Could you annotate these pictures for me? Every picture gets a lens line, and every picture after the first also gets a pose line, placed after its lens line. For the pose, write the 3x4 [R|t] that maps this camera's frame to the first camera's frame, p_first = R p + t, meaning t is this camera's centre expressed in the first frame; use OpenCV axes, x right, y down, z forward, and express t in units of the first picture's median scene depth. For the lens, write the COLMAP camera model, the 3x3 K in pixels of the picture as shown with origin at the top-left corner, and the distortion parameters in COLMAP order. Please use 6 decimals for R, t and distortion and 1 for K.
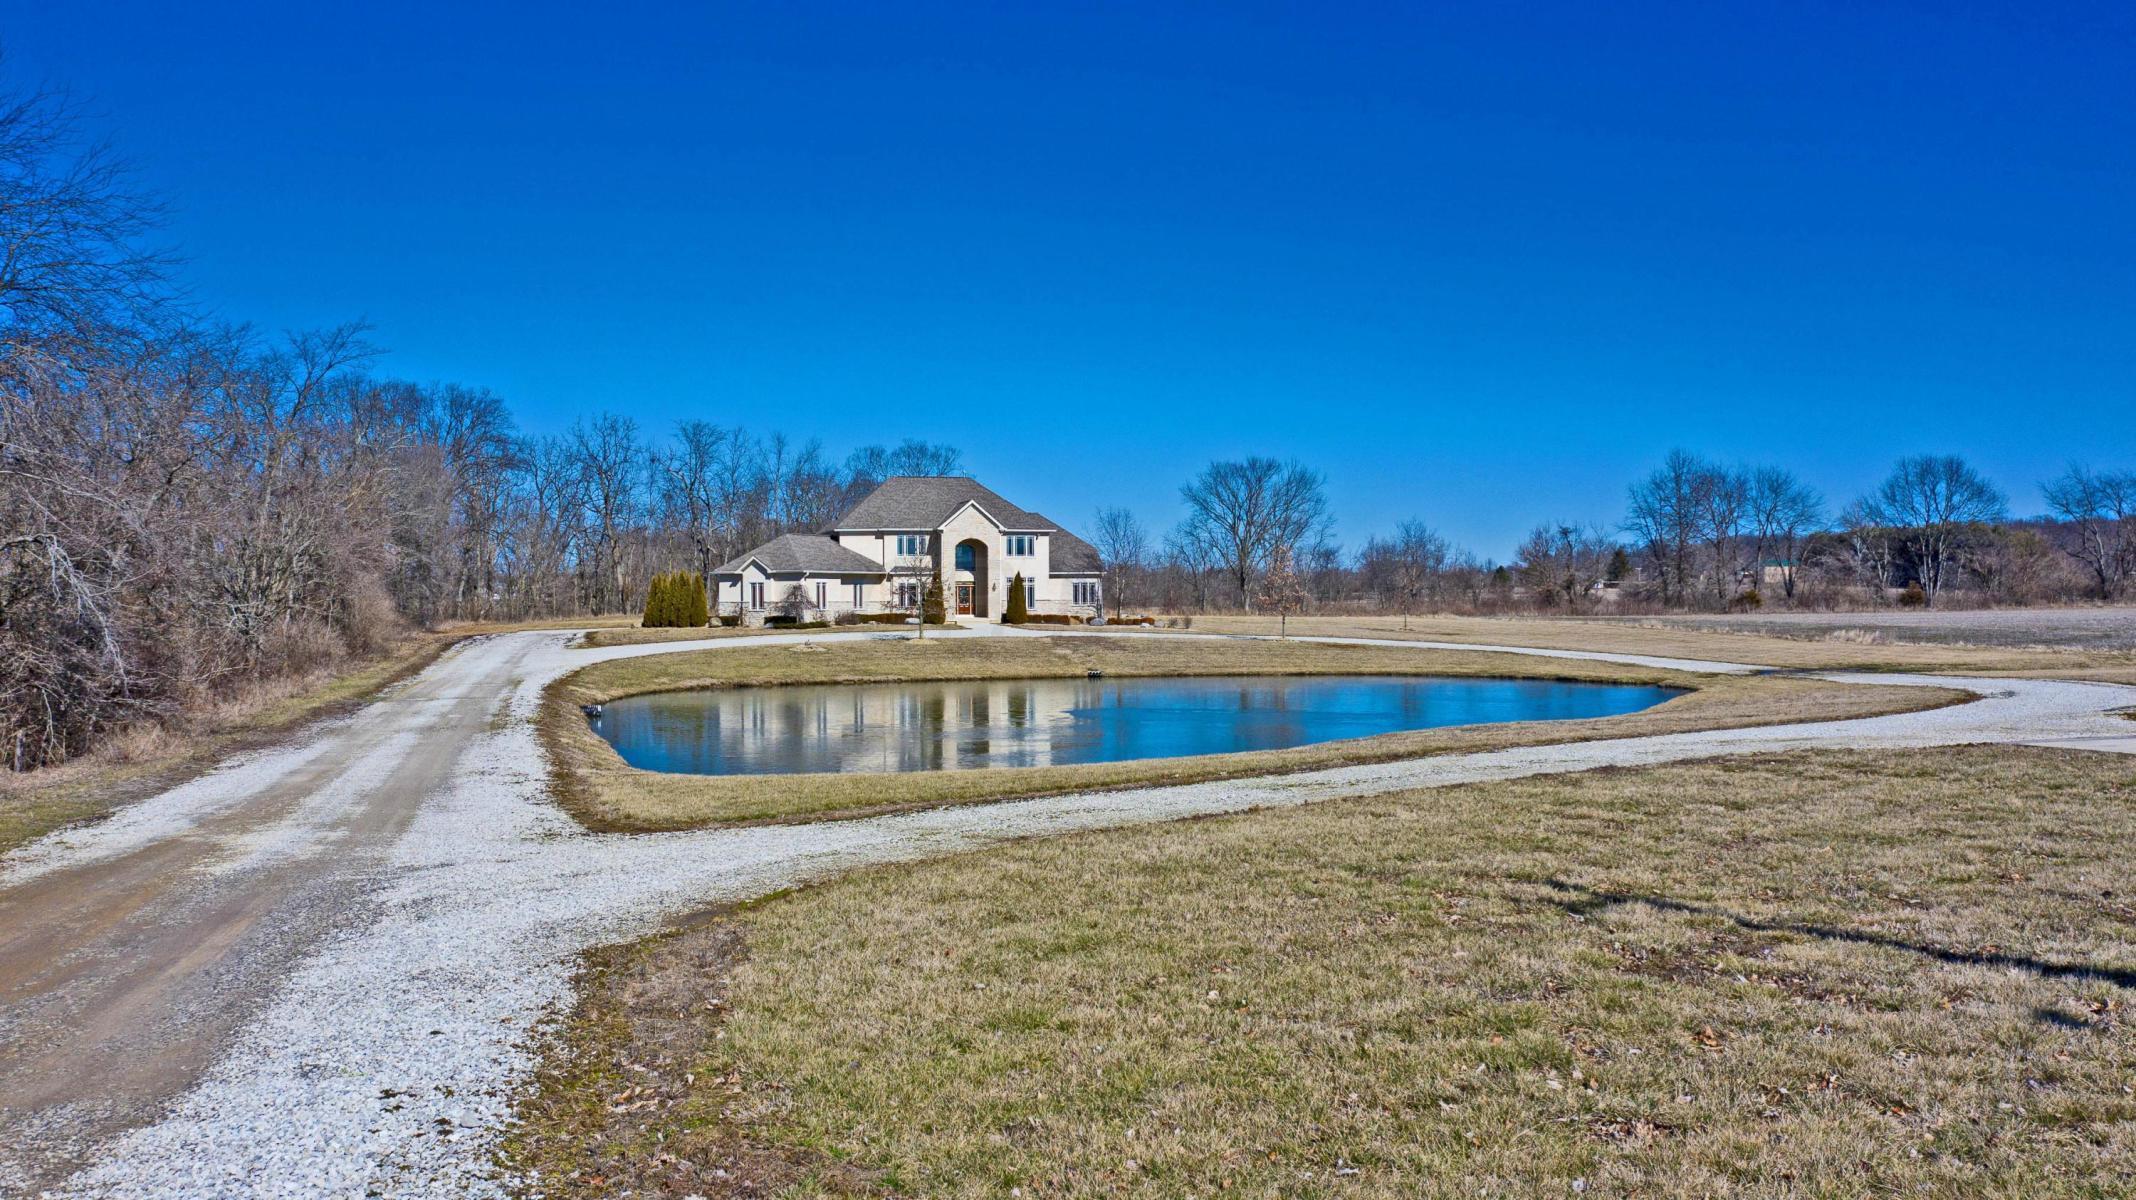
lens RADIAL K [[1719.1, 0, 1144.9], [0, 1719.1, 598.0], [0, 0, 1]] dist [-0.014127, -0.008413]
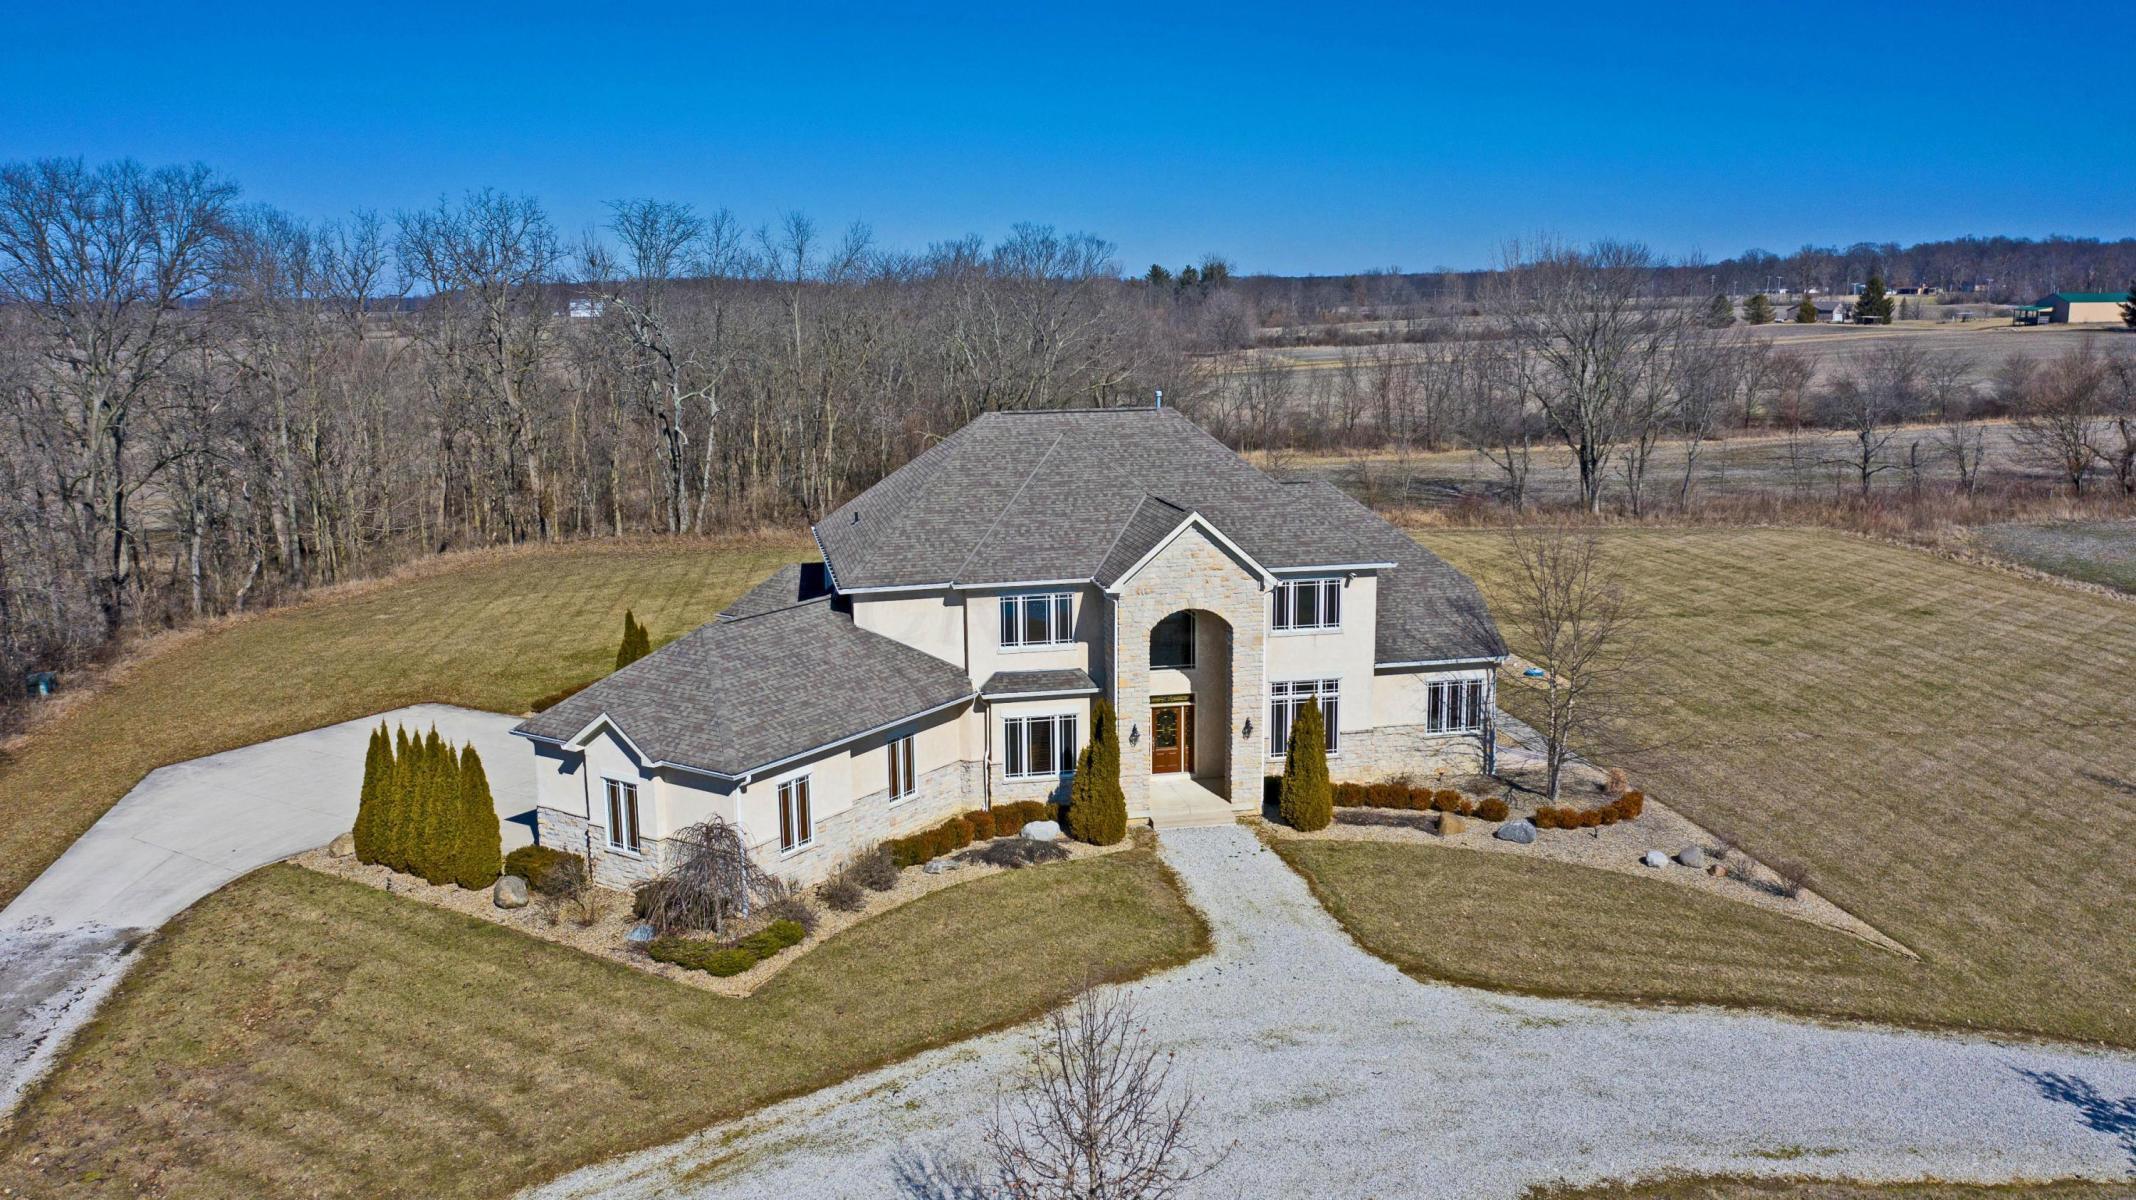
lens RADIAL K [[1799.6, 0, 1174.5], [0, 1799.6, 665.7], [0, 0, 1]] dist [-0.045863, 0.005942]
pose [[0.998488, 0.005604, -0.054675, -0.081993], [0.005329, 0.980232, 0.197777, -0.101564], [0.054702, -0.197770, 0.978721, 0.599496]]
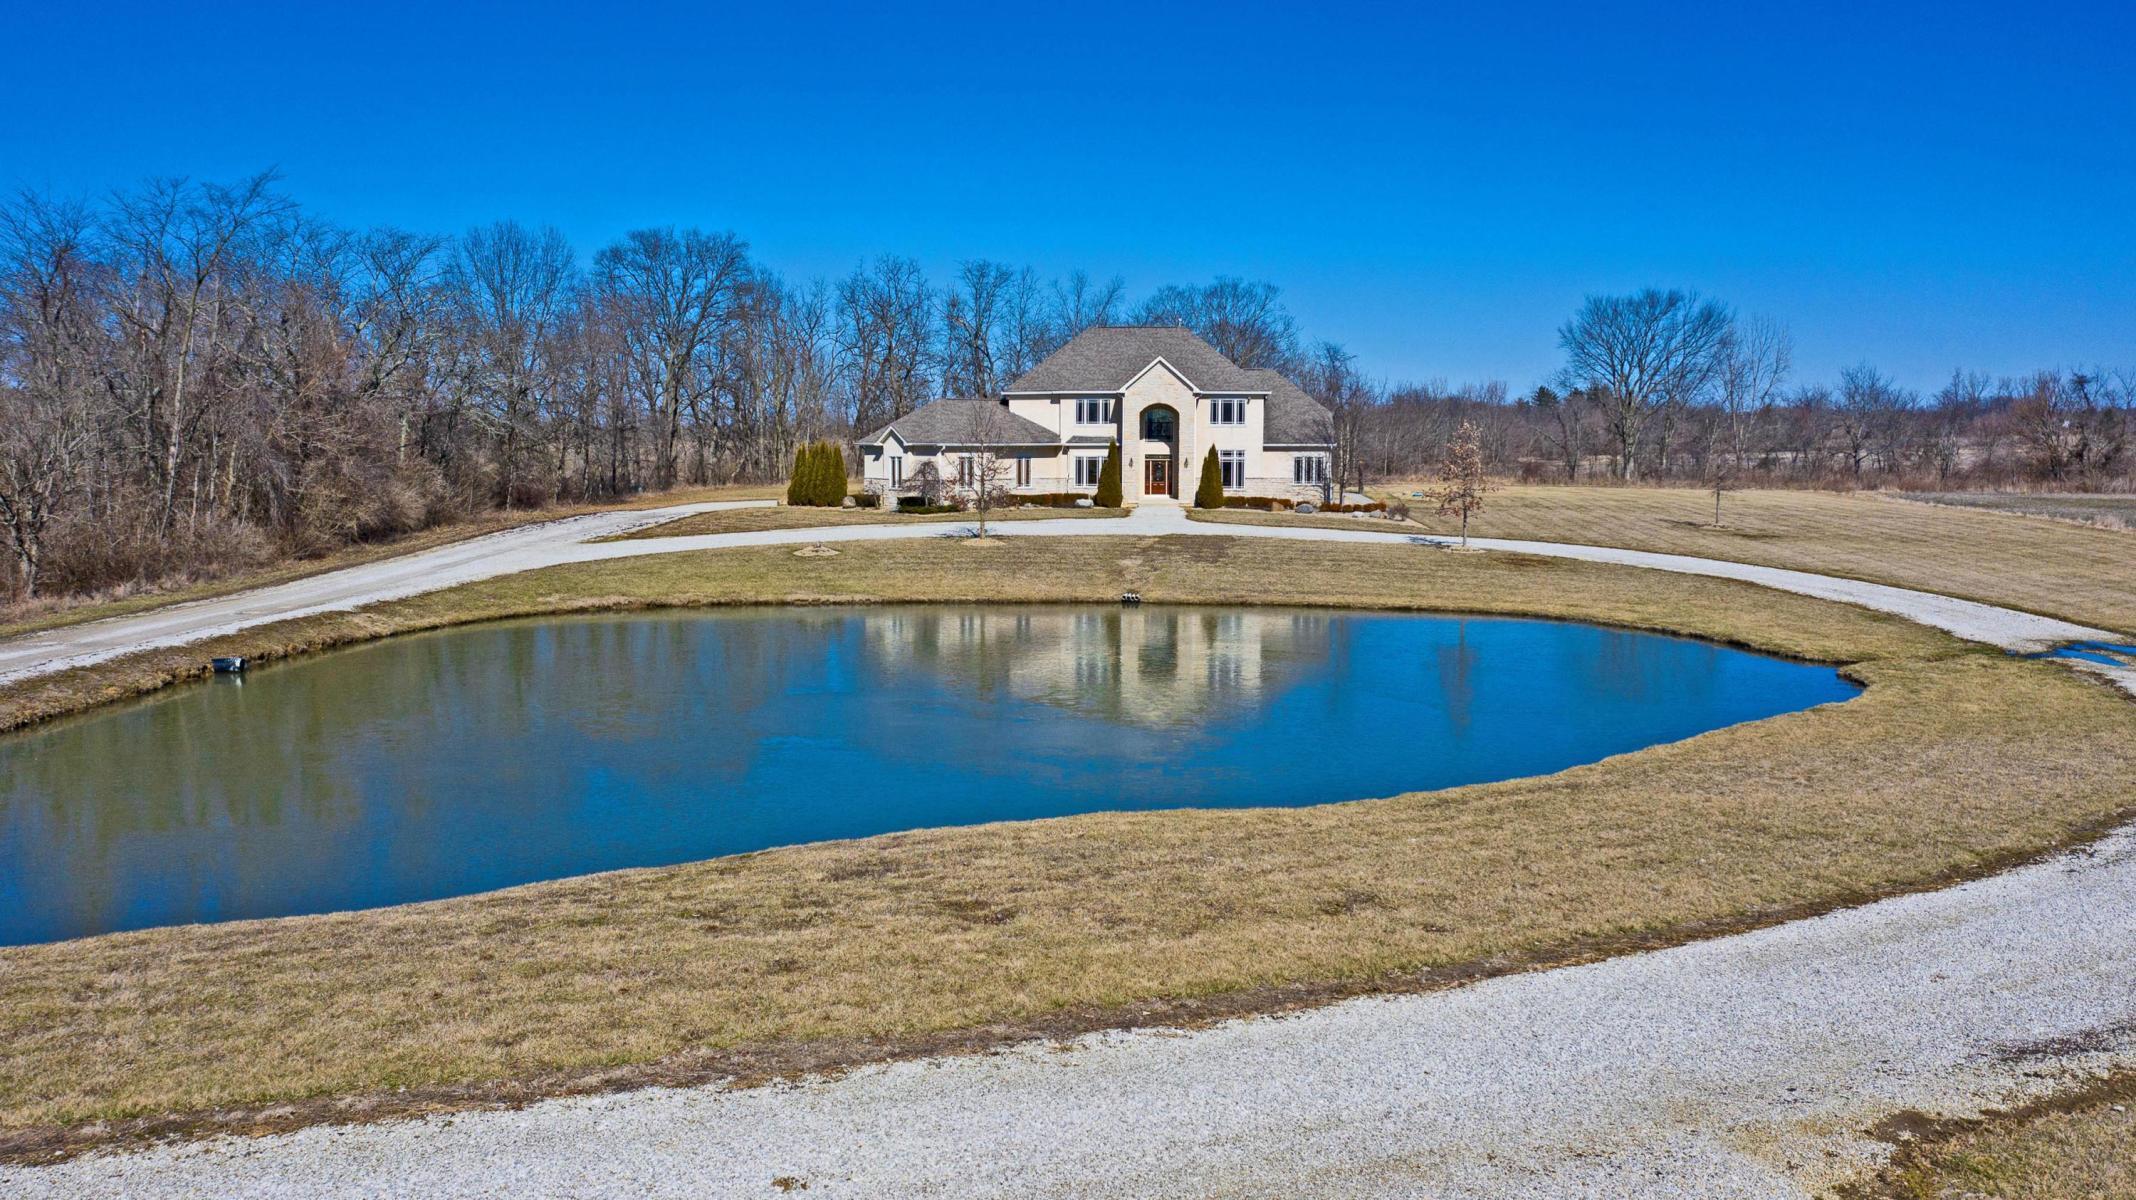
lens RADIAL K [[1790.6, 0, 1055.6], [0, 1790.6, 663.7], [0, 0, 1]] dist [-0.022174, -0.006351]
pose [[0.941603, 0.049304, -0.333097, 0.143125], [-0.006792, 0.991802, 0.127603, -0.019778], [0.336657, -0.117889, 0.934218, 0.168358]]
